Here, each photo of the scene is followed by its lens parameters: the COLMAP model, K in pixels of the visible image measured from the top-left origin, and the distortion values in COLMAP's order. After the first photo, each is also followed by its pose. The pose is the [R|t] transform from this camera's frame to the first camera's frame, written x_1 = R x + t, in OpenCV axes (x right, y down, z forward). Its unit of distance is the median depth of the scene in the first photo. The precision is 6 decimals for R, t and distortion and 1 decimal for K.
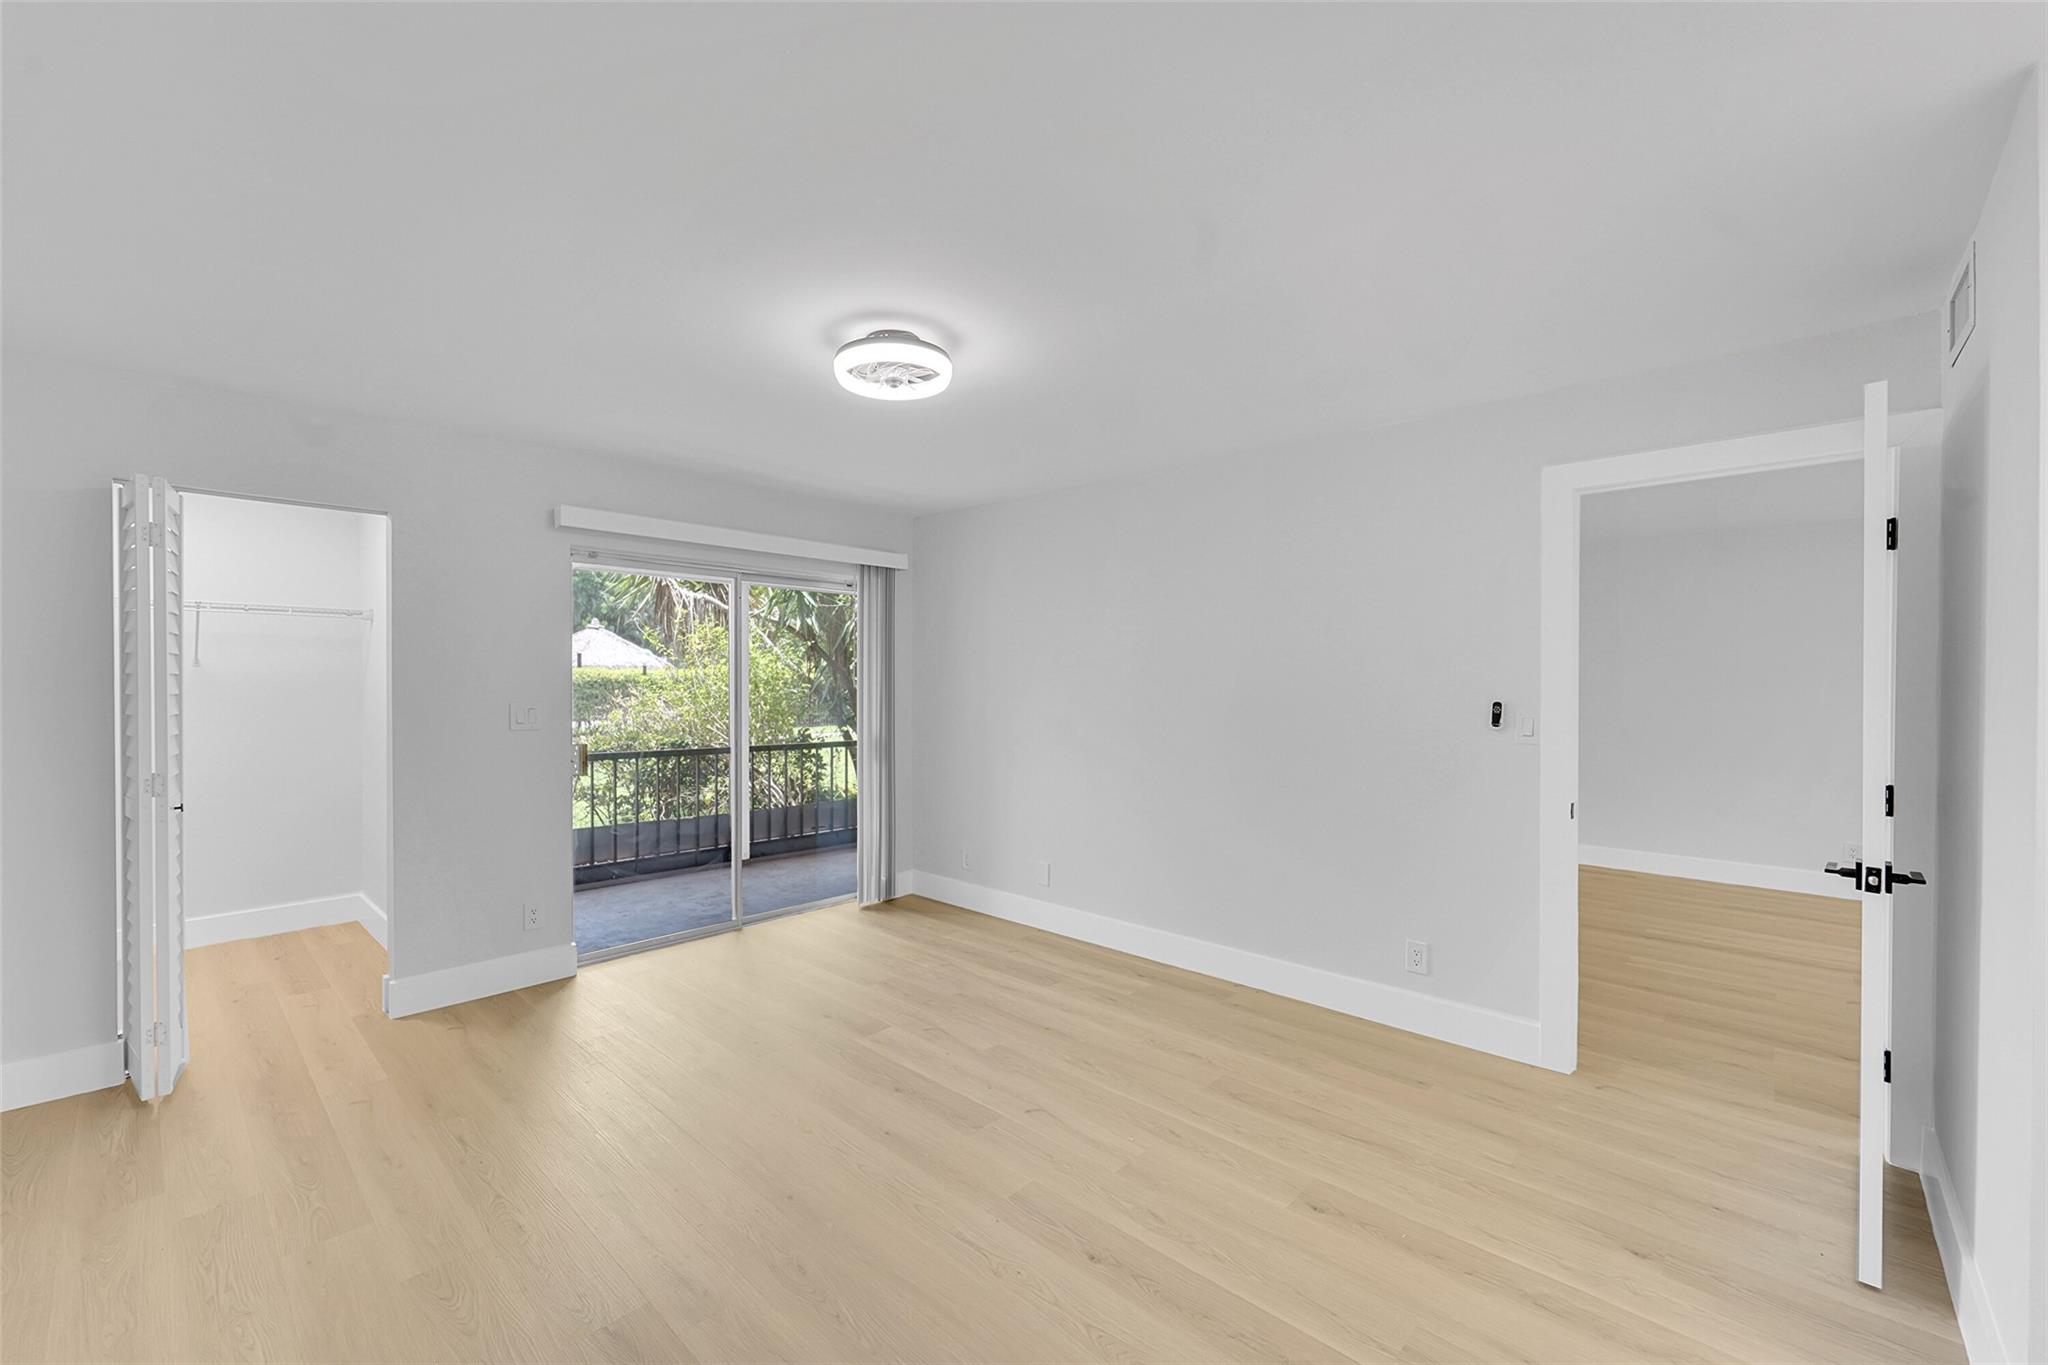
lens RADIAL K [[798.2, 0, 1021.5], [0, 798.2, 688.9], [0, 0, 1]] dist [-0.000749, -0.000028]
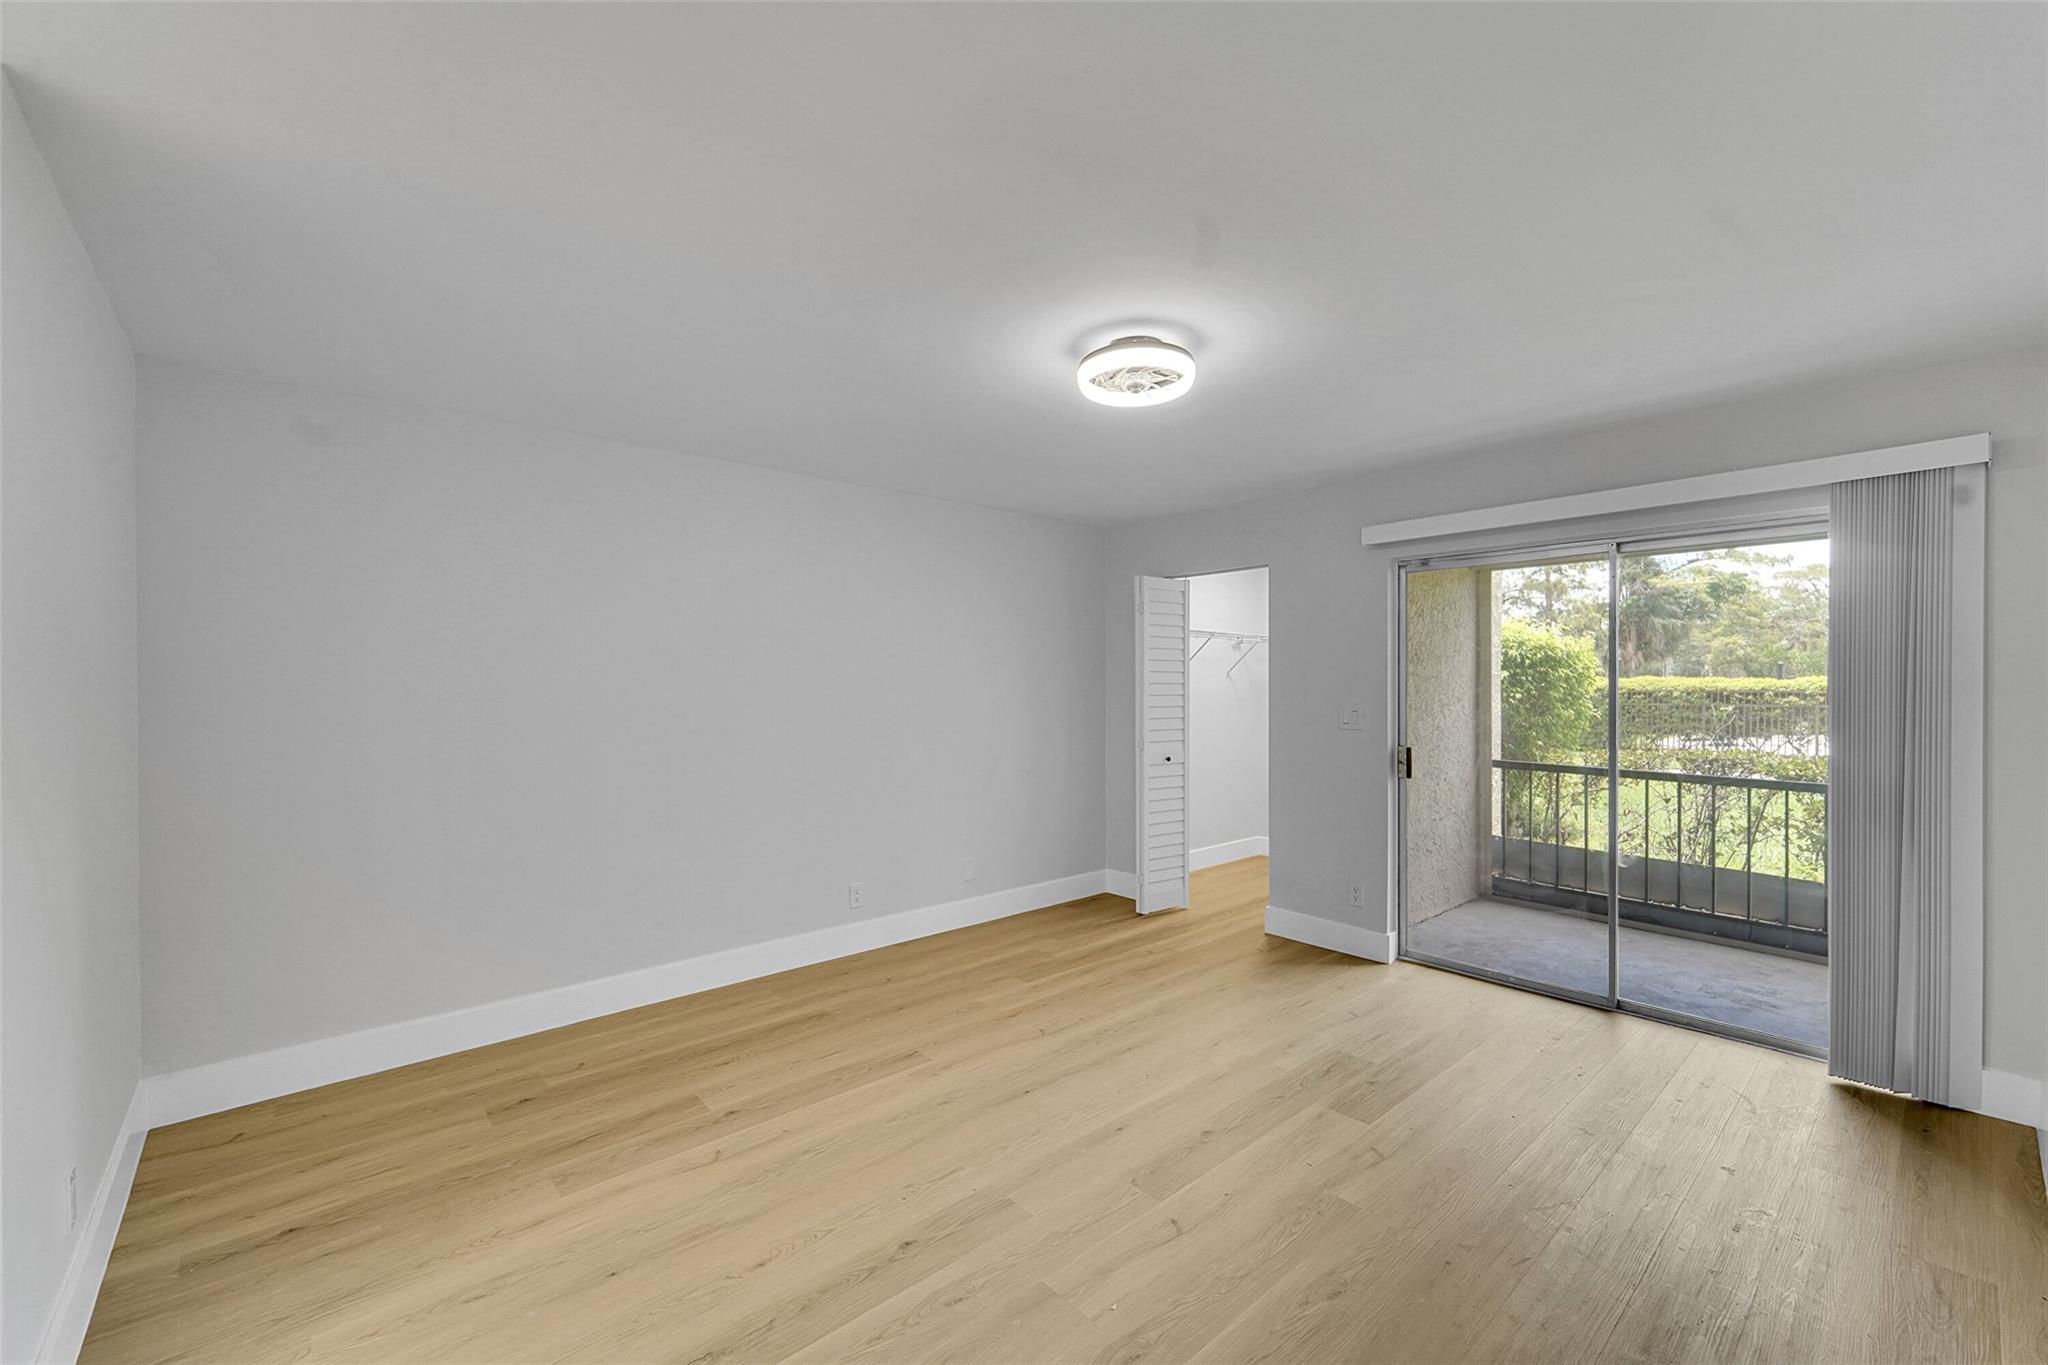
lens RADIAL K [[798.2, 0, 1020.6], [0, 798.2, 689.8], [0, 0, 1]] dist [-0.000749, -0.000028]
pose [[-0.078391, 0.001171, -0.996922, 0.565826], [-0.006748, 0.999976, 0.001705, -0.005613], [0.996900, 0.006861, -0.078381, 0.621493]]
